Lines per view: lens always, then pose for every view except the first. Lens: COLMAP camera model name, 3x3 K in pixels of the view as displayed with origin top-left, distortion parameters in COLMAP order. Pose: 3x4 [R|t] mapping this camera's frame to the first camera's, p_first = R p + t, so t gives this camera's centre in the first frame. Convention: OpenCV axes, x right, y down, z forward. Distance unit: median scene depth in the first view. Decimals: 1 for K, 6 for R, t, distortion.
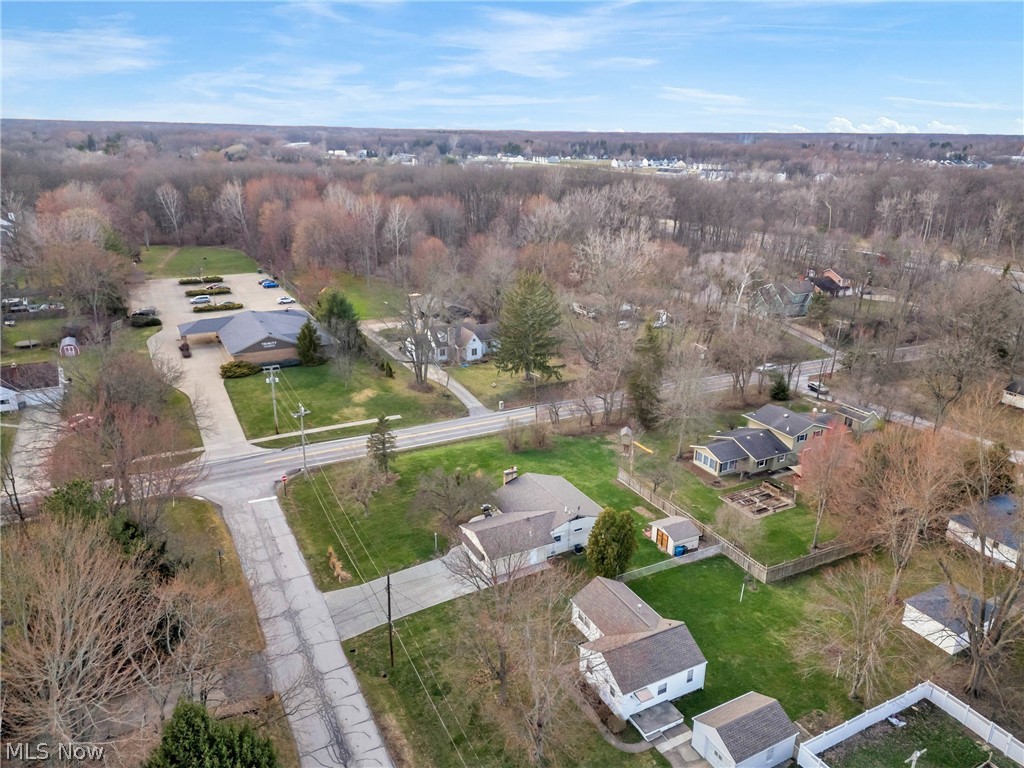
lens RADIAL K [[717.6, 0, 508.2], [0, 717.6, 384.1], [0, 0, 1]] dist [0.106266, -0.106305]
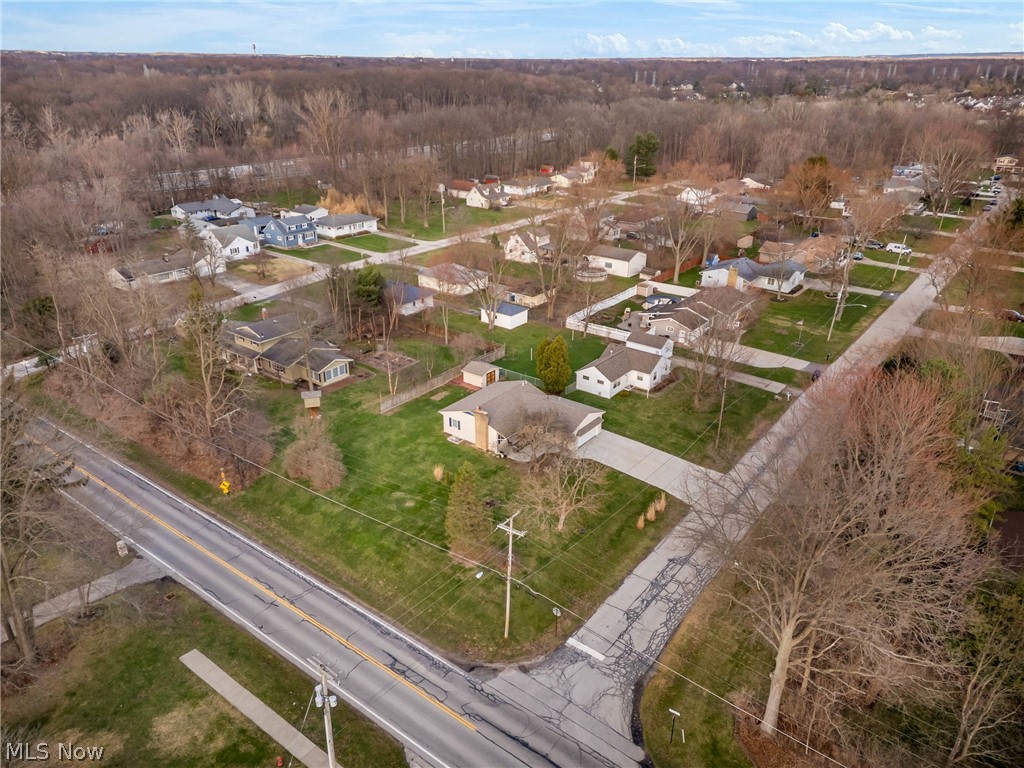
lens RADIAL K [[717.6, 0, 508.2], [0, 717.6, 384.1], [0, 0, 1]] dist [0.106266, -0.106305]
pose [[-0.418228, -0.386570, 0.821979, -0.881037], [0.291007, 0.800203, 0.524395, -0.450329], [-0.860465, 0.458518, -0.222172, 1.295789]]
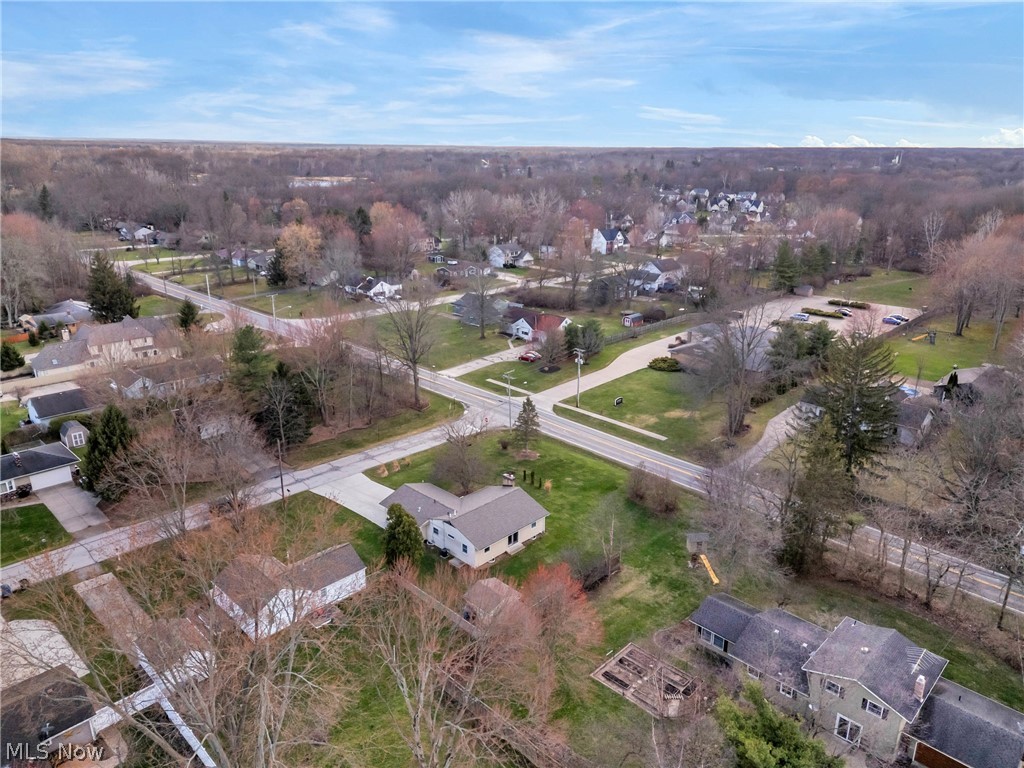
lens RADIAL K [[717.6, 0, 508.2], [0, 717.6, 384.1], [0, 0, 1]] dist [0.106266, -0.106305]
pose [[0.302351, 0.297391, -0.905617, 1.001261], [-0.320117, 0.926584, 0.197402, -0.230734], [0.897836, 0.230219, 0.375353, 0.645642]]
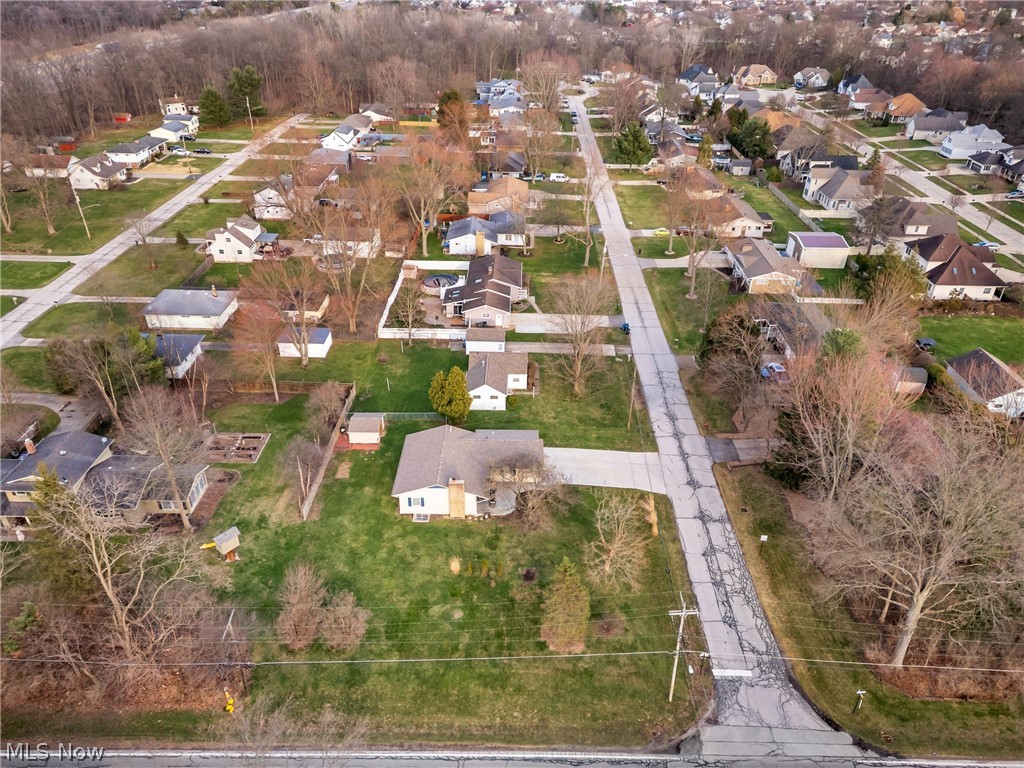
lens RADIAL K [[717.6, 0, 508.2], [0, 717.6, 384.1], [0, 0, 1]] dist [0.106266, -0.106305]
pose [[-0.879760, -0.266786, 0.393506, -0.414871], [0.136375, 0.651306, 0.746460, -0.690477], [-0.455438, 0.710370, -0.536610, 1.518331]]
